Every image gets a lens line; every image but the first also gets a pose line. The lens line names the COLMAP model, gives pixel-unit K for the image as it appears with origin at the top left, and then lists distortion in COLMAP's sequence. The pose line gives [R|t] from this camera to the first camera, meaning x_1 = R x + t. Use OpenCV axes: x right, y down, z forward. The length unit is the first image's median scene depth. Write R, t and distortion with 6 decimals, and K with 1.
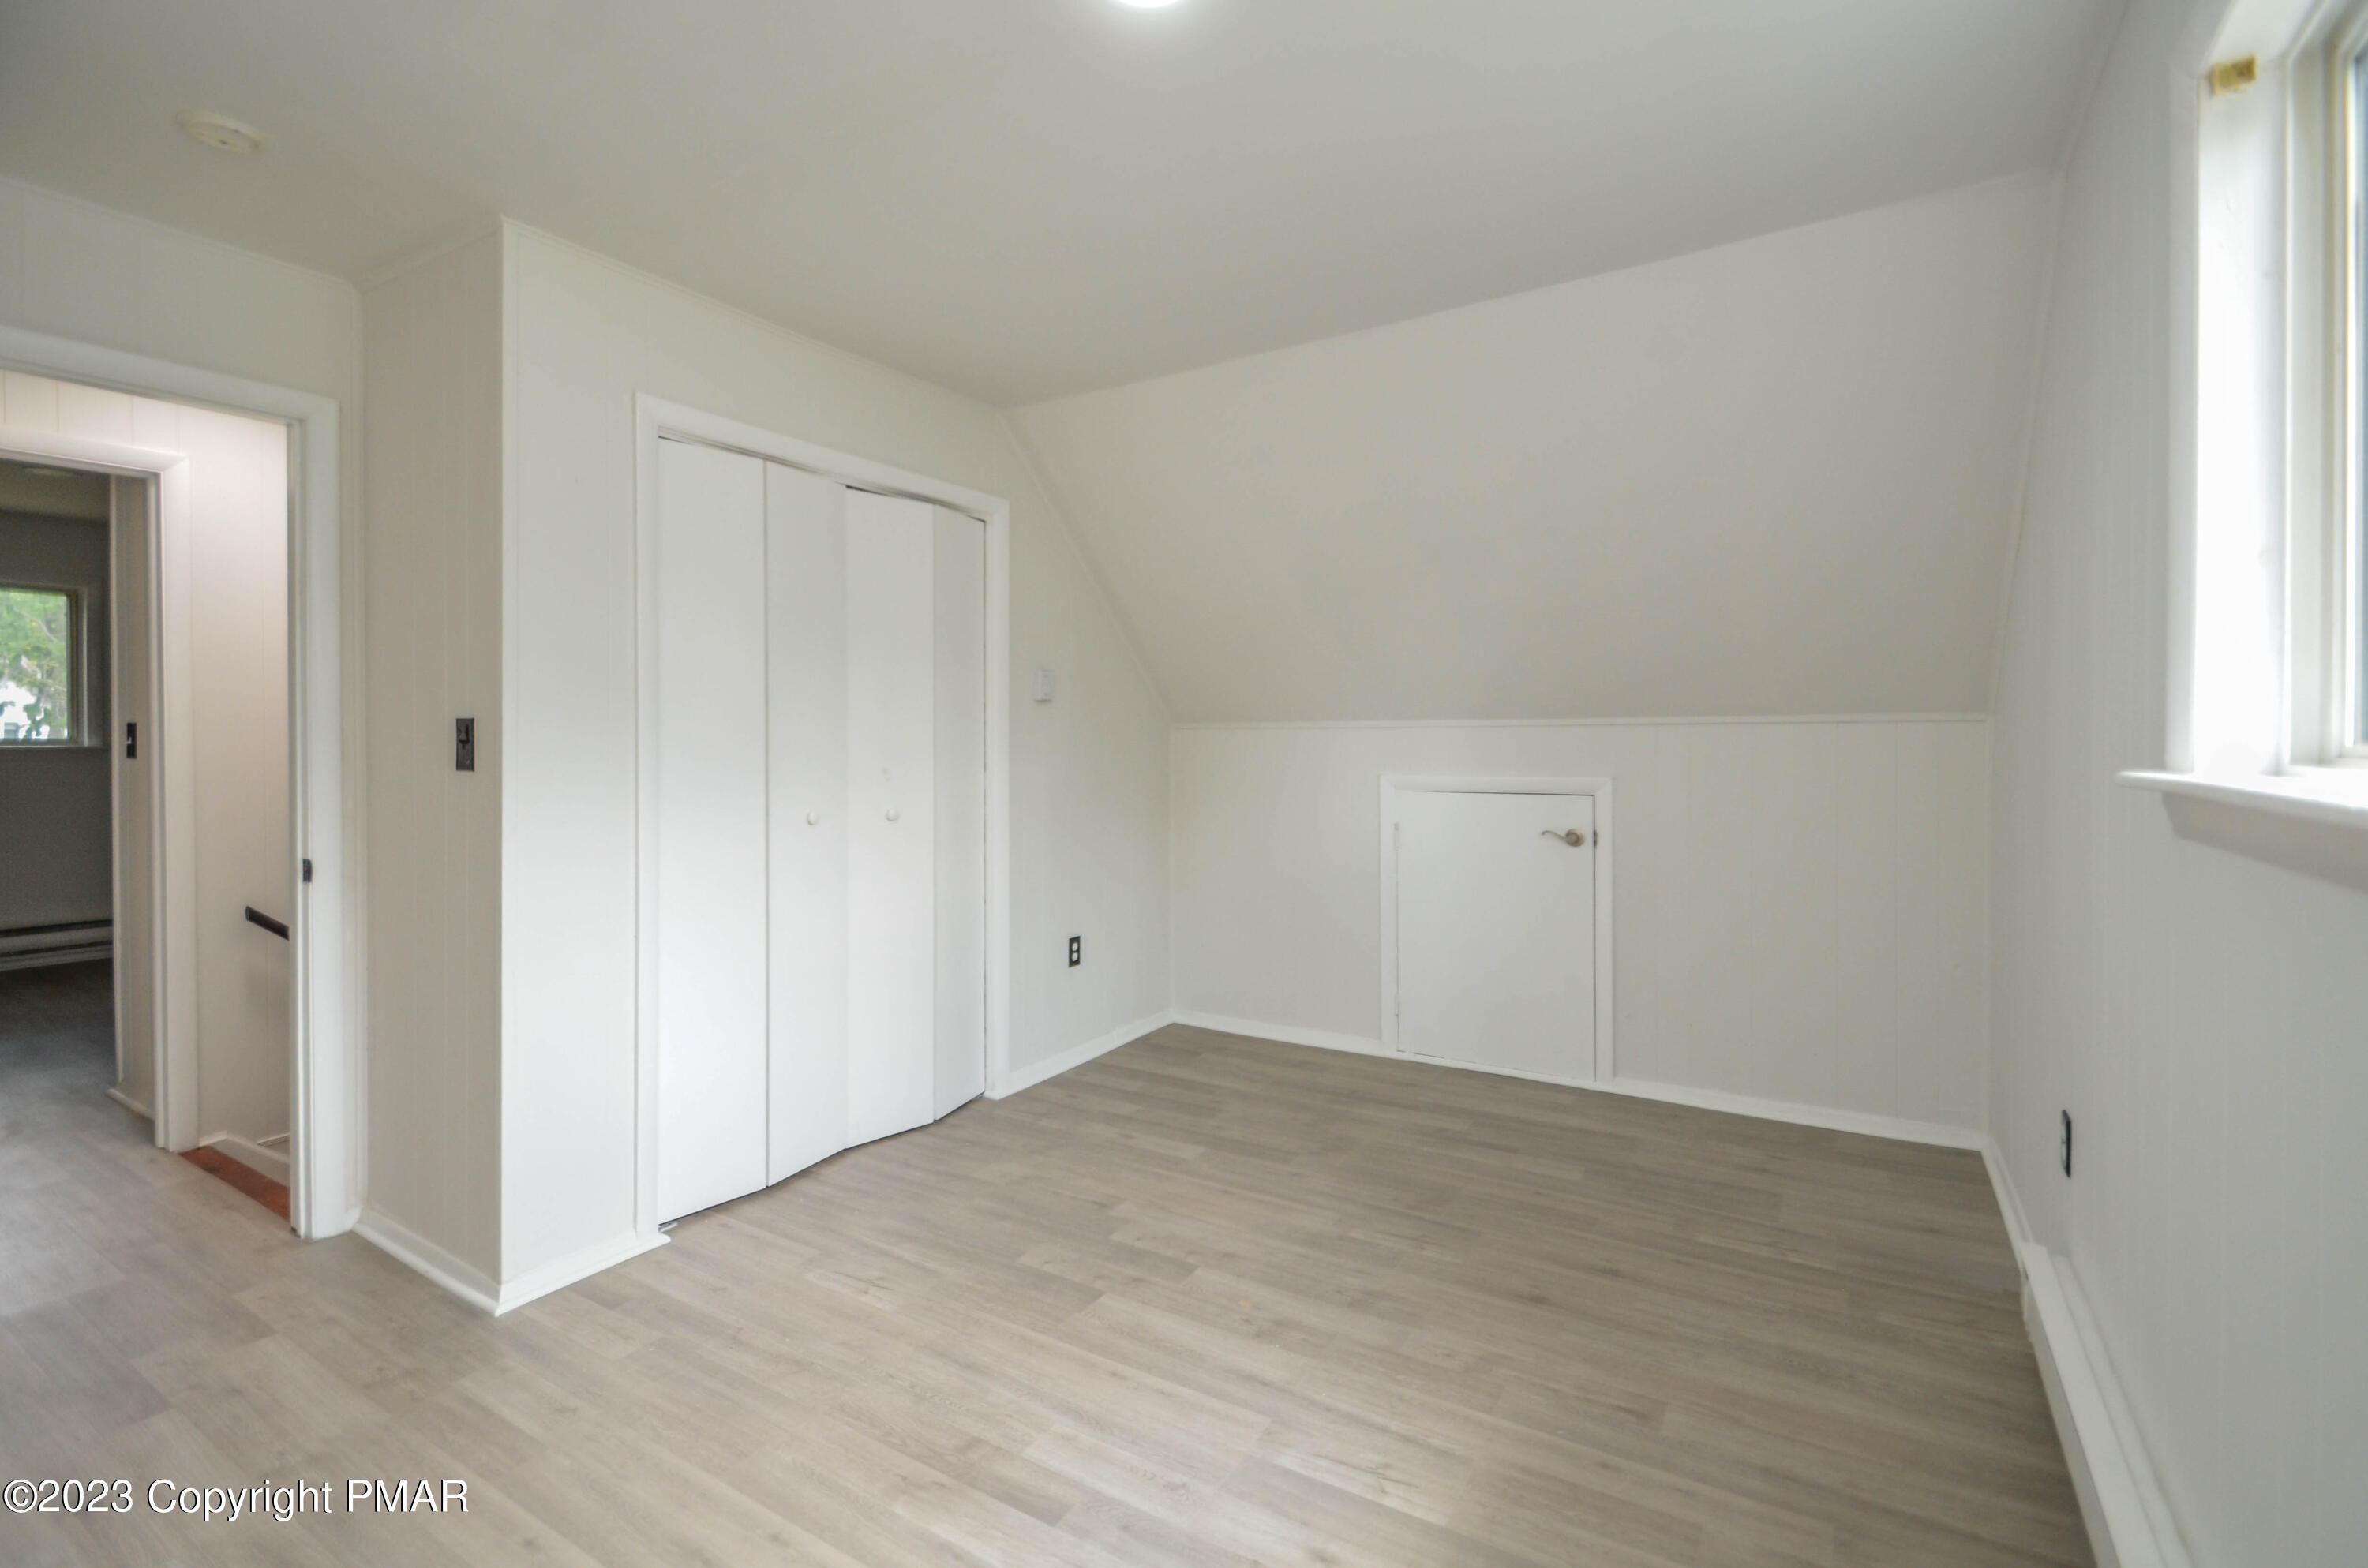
lens RADIAL K [[1037.4, 0, 1191.8], [0, 1037.4, 797.3], [0, 0, 1]] dist [0.029990, -0.020727]
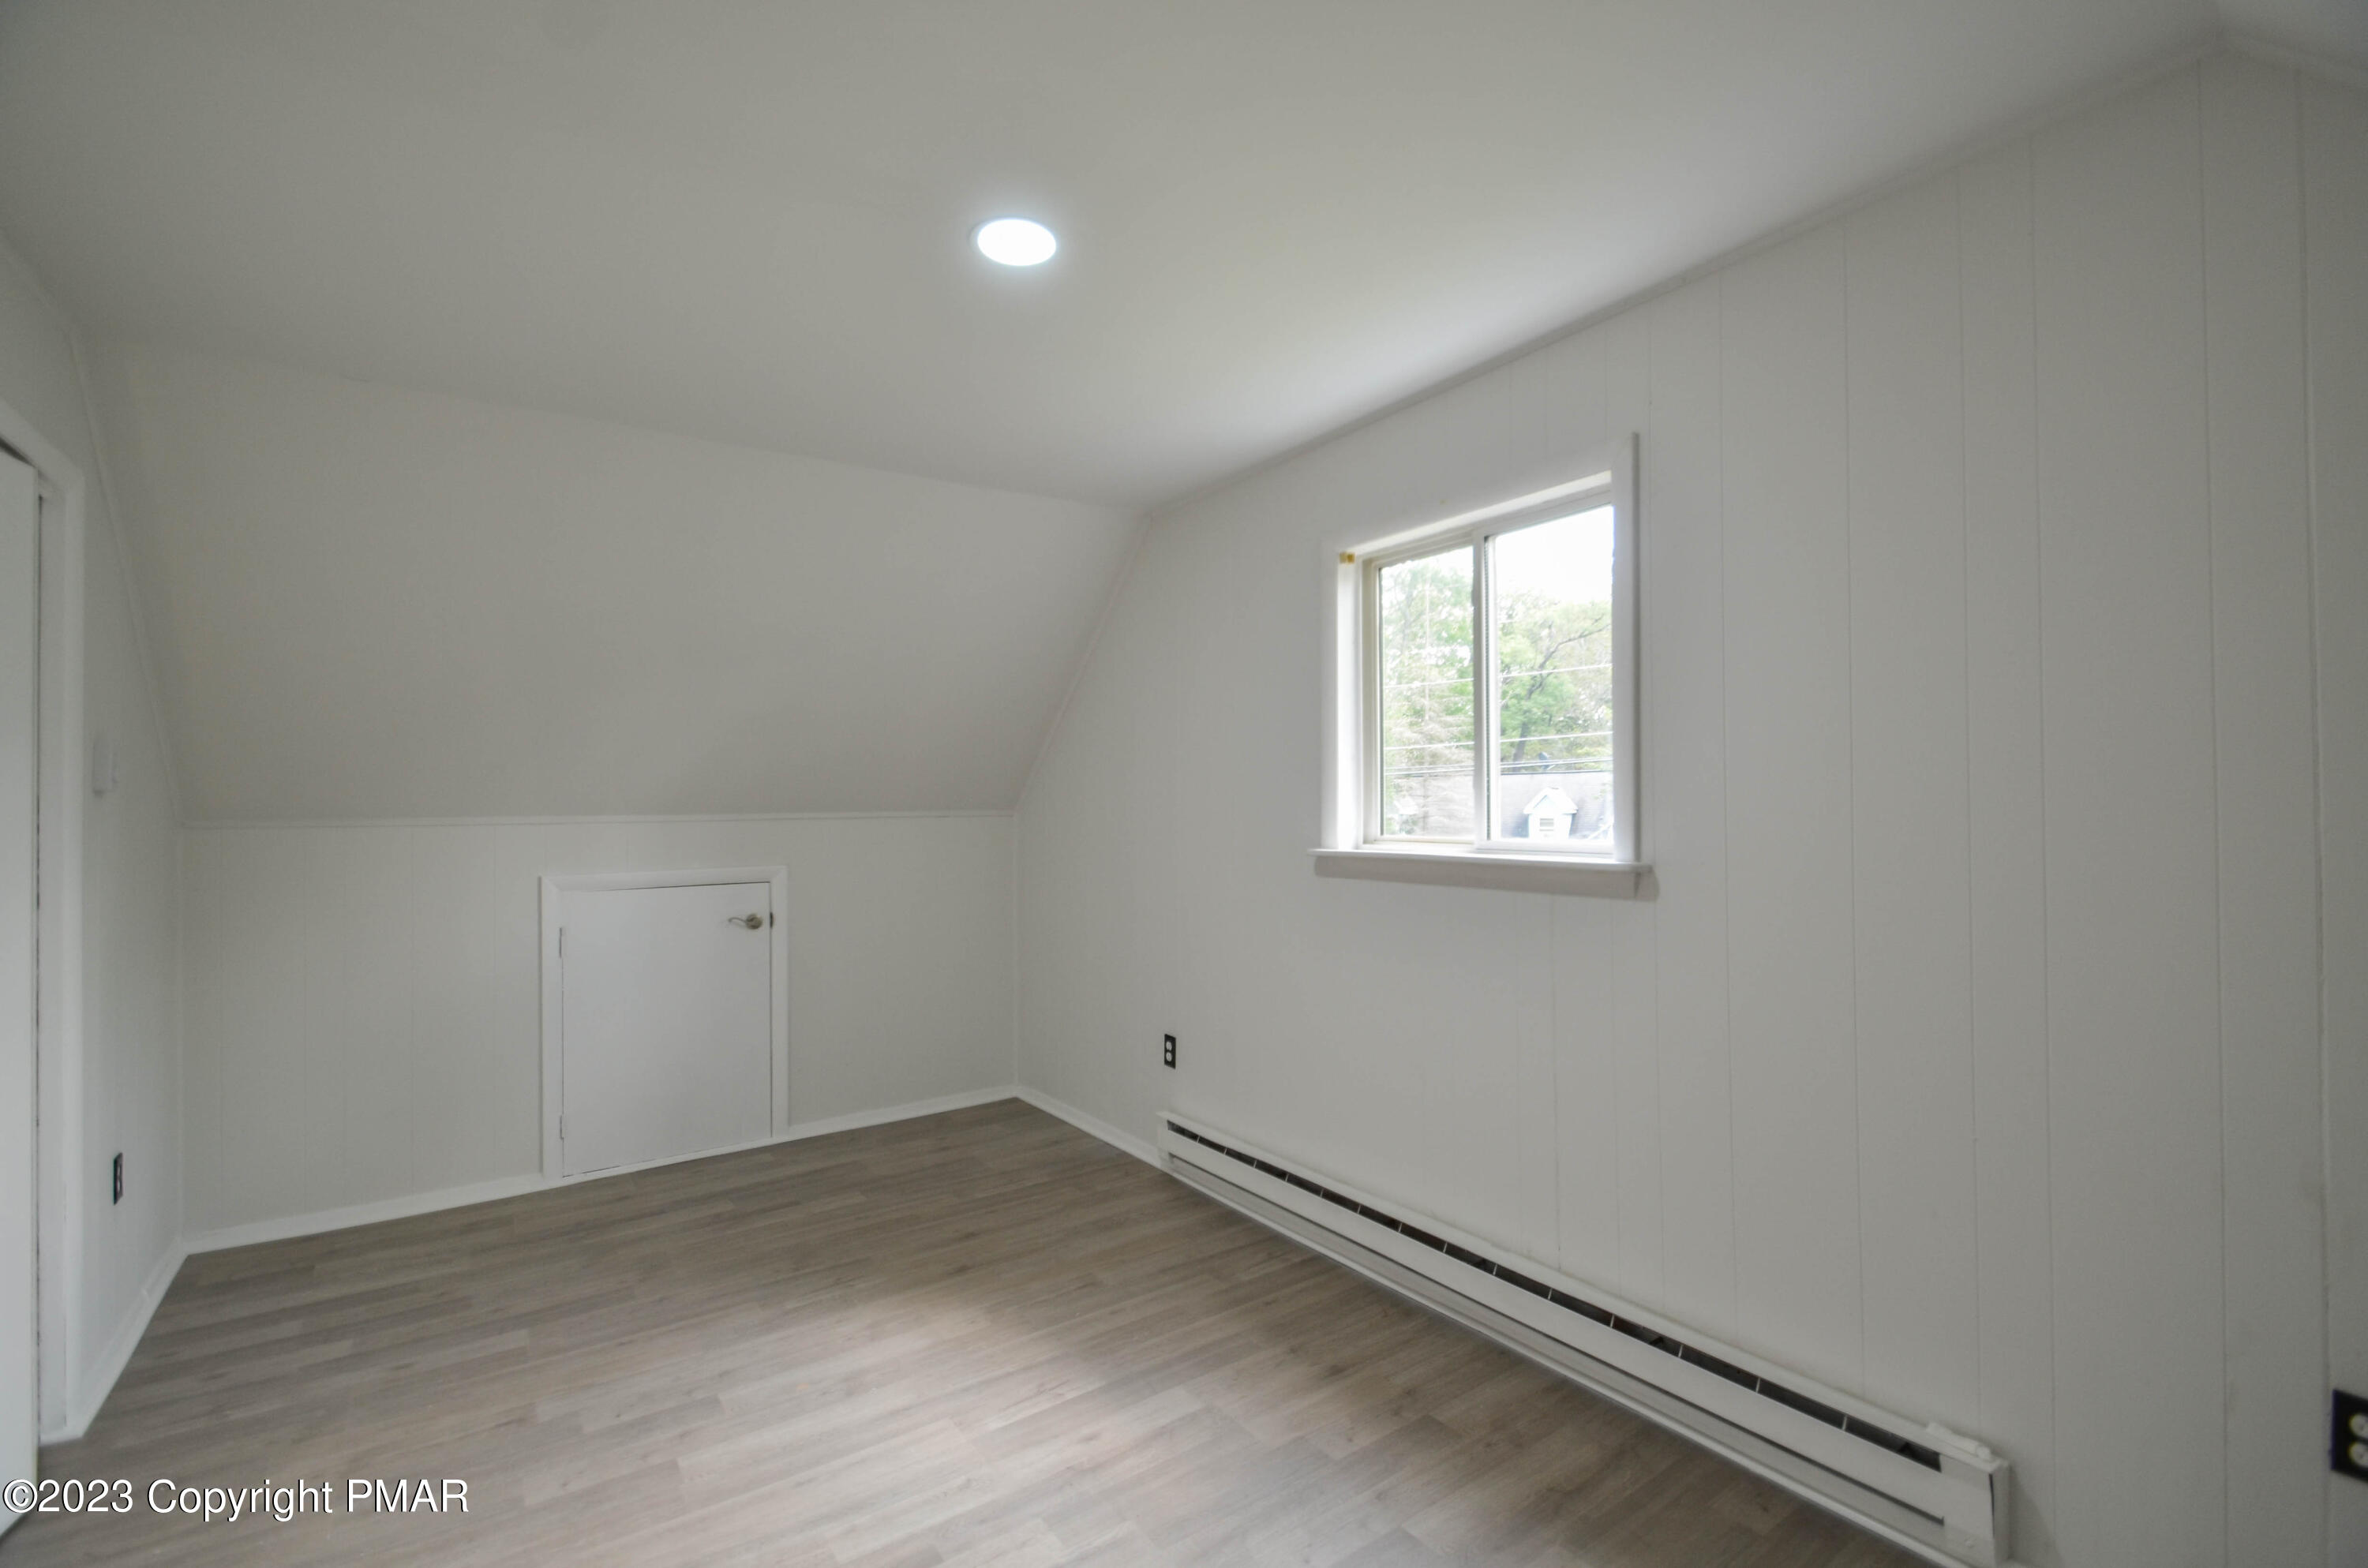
lens RADIAL K [[1037.4, 0, 1191.8], [0, 1037.4, 797.3], [0, 0, 1]] dist [0.029990, -0.020727]
pose [[0.399231, 0.006108, 0.916830, -0.580111], [0.060725, 0.997606, -0.033089, -0.034303], [-0.914837, 0.068884, 0.397904, 0.142236]]
